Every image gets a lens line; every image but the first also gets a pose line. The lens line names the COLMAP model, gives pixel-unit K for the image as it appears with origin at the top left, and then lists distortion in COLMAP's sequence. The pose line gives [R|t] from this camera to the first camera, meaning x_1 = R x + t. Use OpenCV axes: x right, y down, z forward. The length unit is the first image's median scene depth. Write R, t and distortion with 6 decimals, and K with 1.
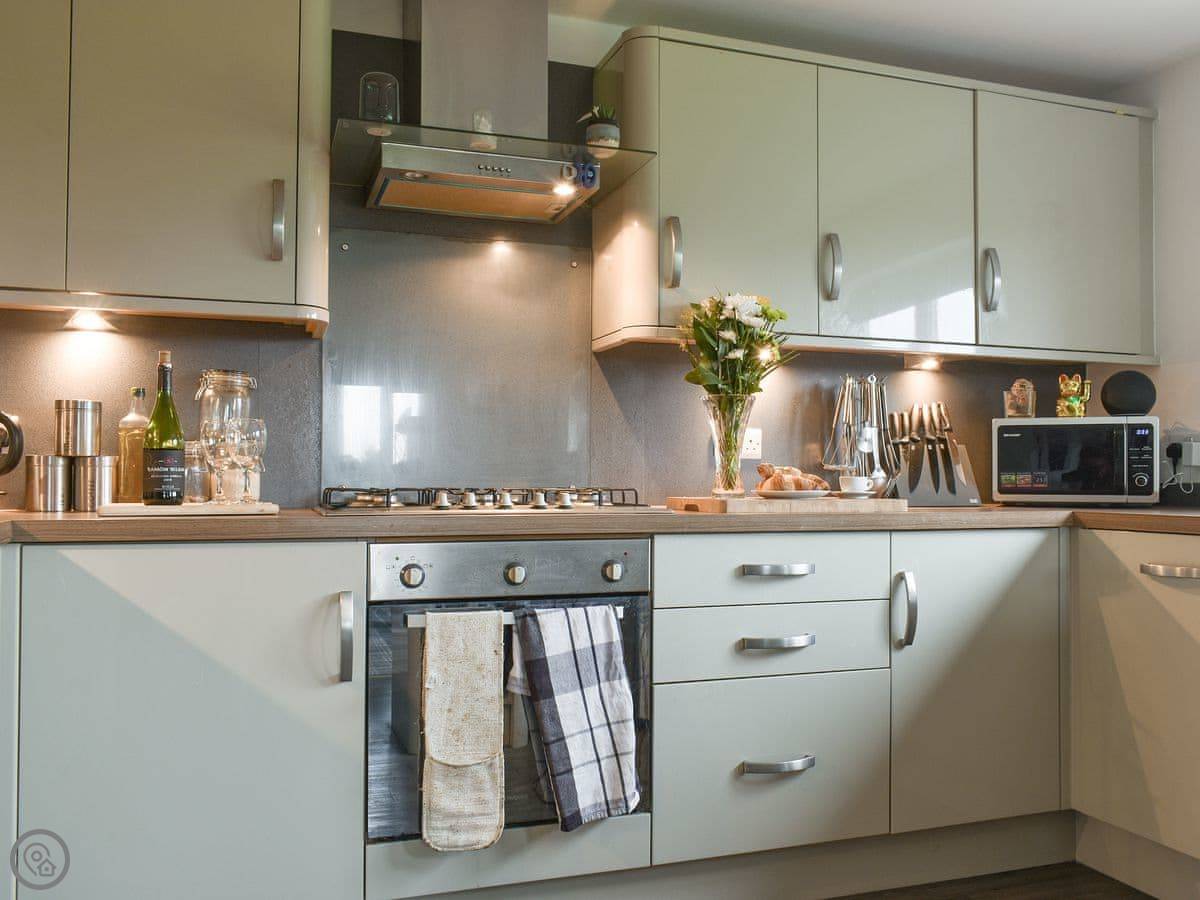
lens RADIAL K [[979.3, 0, 602.3], [0, 979.3, 482.9], [0, 0, 1]] dist [-0.093854, 0.000087]
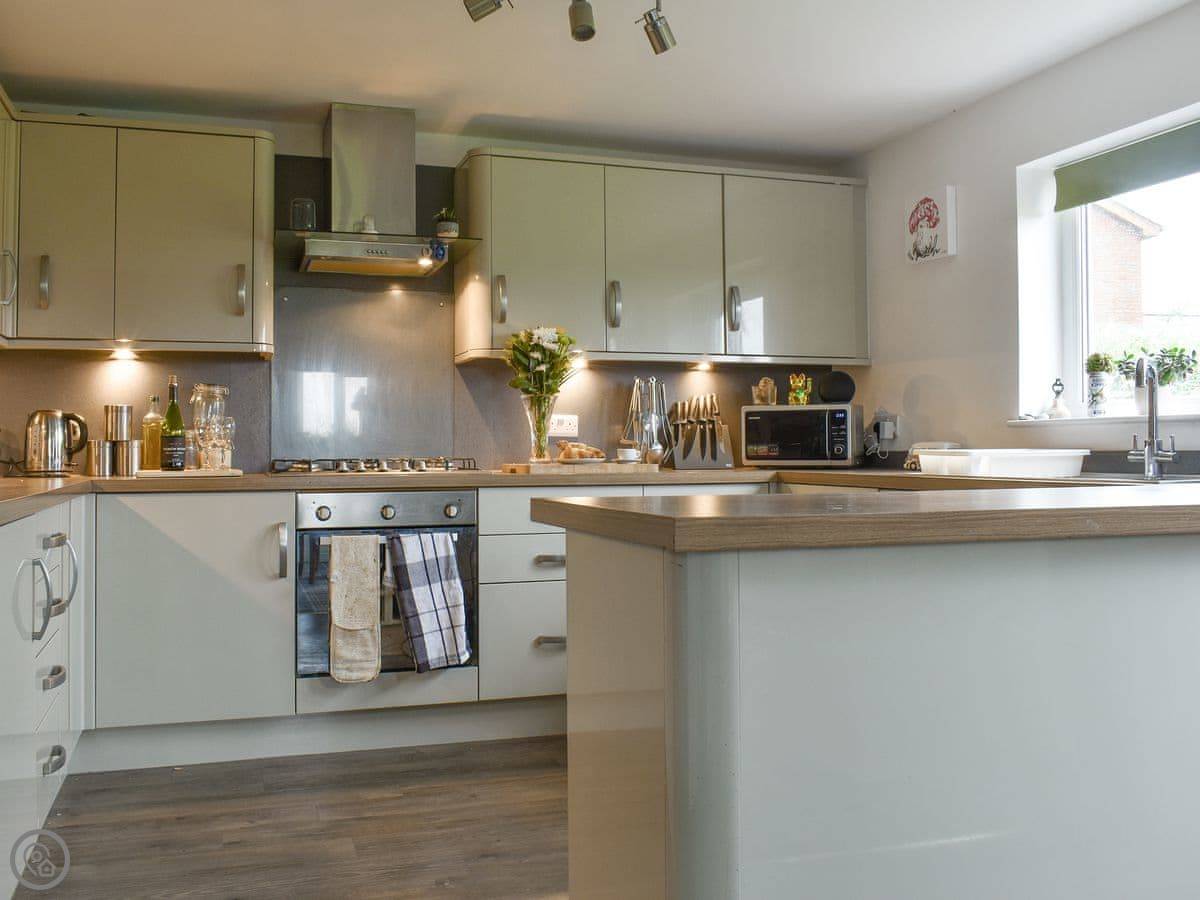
lens RADIAL K [[1162.7, 0, 600.0], [0, 1162.7, 450.0], [0, 0, 1]] dist [-0.186375, 0.021568]
pose [[0.999539, -0.009003, -0.028987, 0.289948], [0.008916, 0.999955, -0.003115, 0.000228], [0.029014, 0.002855, 0.999575, -0.809795]]
